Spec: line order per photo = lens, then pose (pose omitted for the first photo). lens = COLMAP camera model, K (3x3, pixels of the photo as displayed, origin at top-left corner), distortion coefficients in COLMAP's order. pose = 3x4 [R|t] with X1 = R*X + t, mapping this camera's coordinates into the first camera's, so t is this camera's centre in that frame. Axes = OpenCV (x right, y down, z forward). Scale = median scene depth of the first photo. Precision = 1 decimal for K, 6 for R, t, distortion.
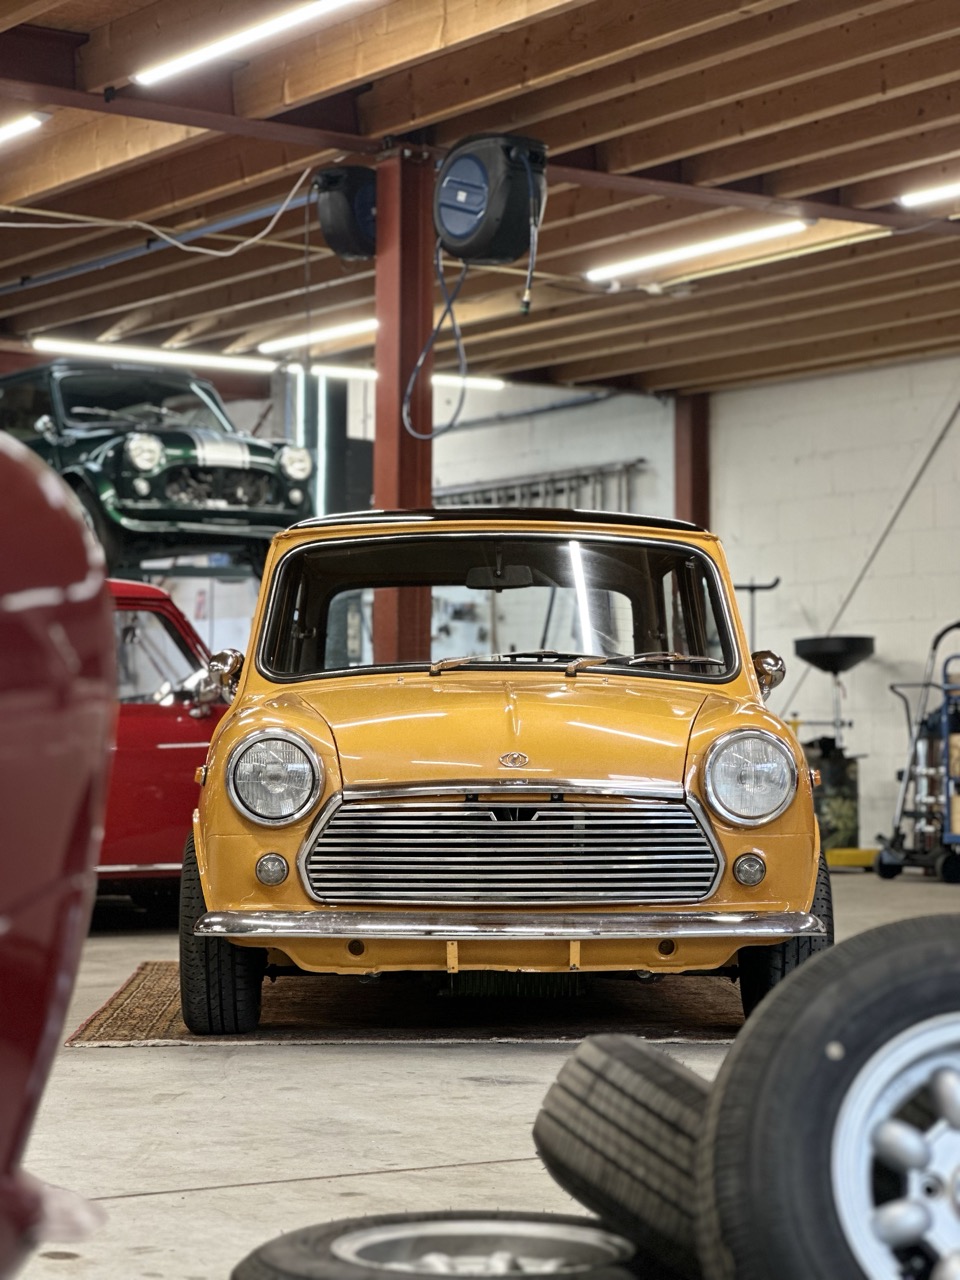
lens RADIAL K [[2836.5, 0, 480.9], [0, 2836.5, 641.2], [0, 0, 1]] dist [0.171925, 0.000000]
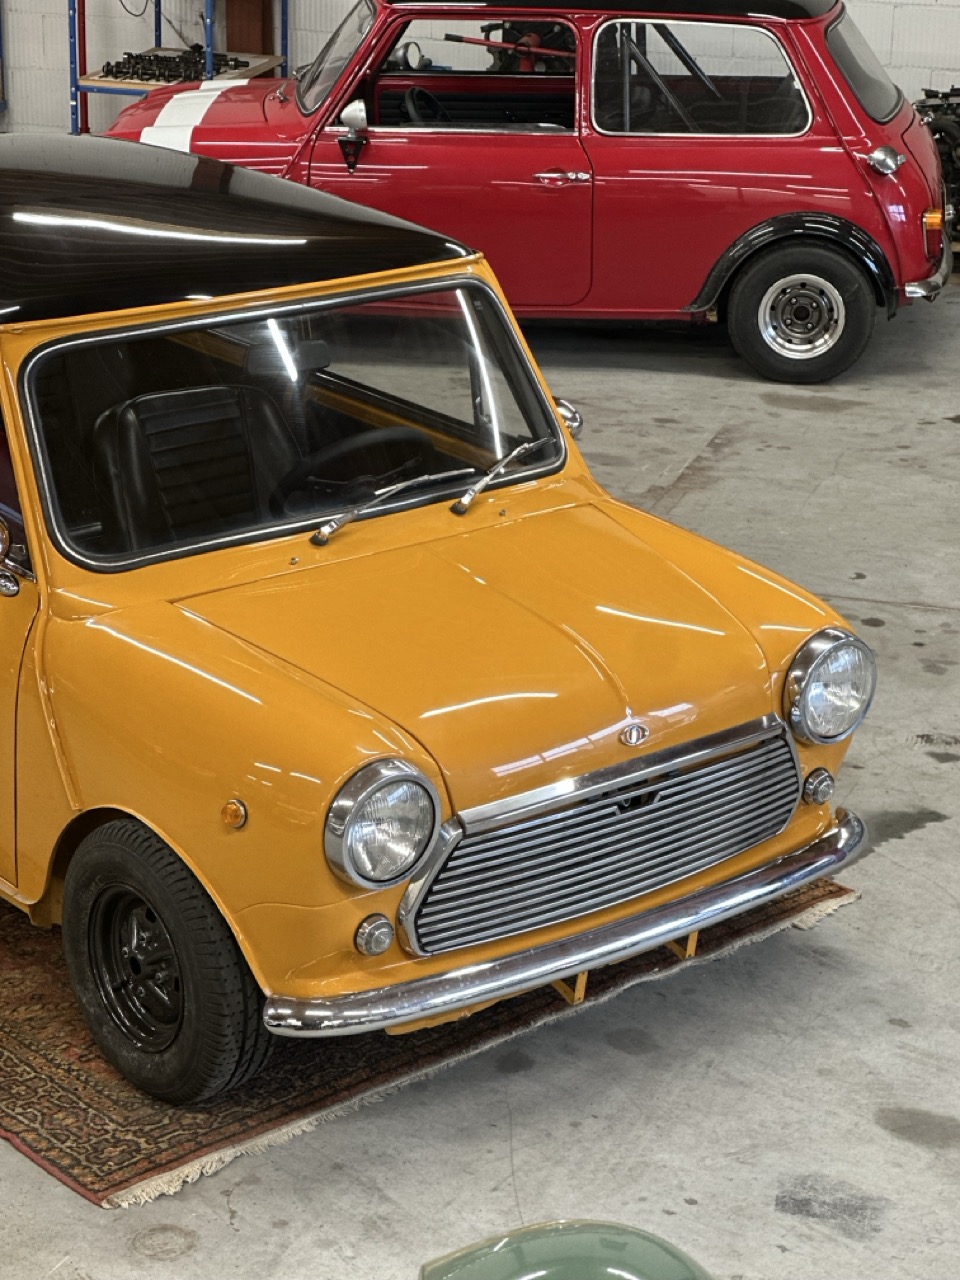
lens RADIAL K [[2836.5, 0, 486.9], [0, 2836.5, 650.1], [0, 0, 1]] dist [0.171925, 0.000000]
pose [[0.783605, -0.197016, 0.589192, -0.472931], [-0.044460, 0.928169, 0.369494, -0.265741], [-0.619666, -0.315733, 0.718559, 0.461258]]
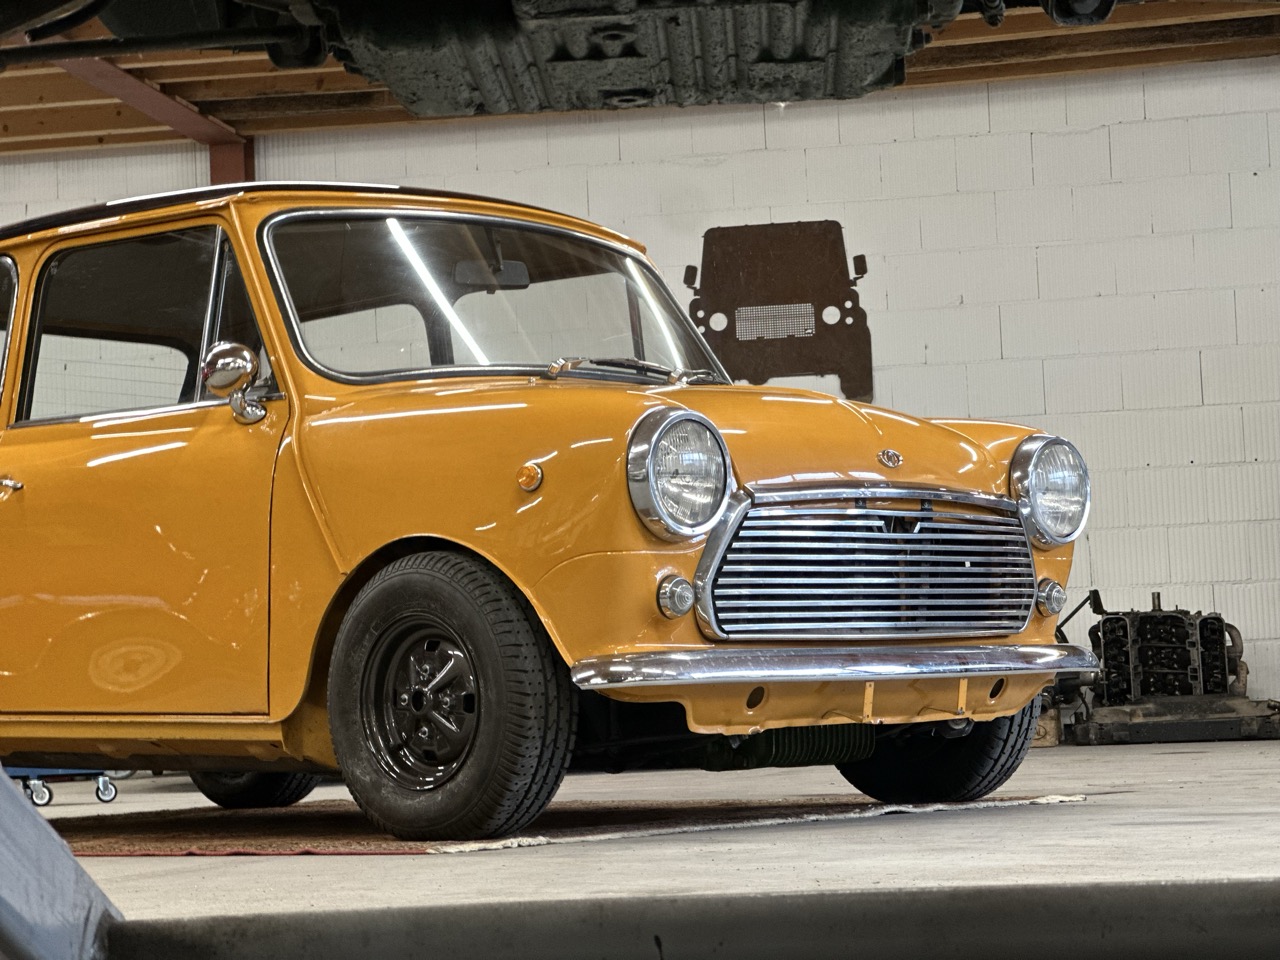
lens RADIAL K [[2836.5, 0, 641.0], [0, 2836.5, 481.3], [0, 0, 1]] dist [0.171925, 0.000000]
pose [[0.706706, 0.026523, 0.707010, -0.602268], [0.010837, 0.998774, -0.048301, 0.085266], [-0.707424, 0.041796, 0.705552, 0.473517]]
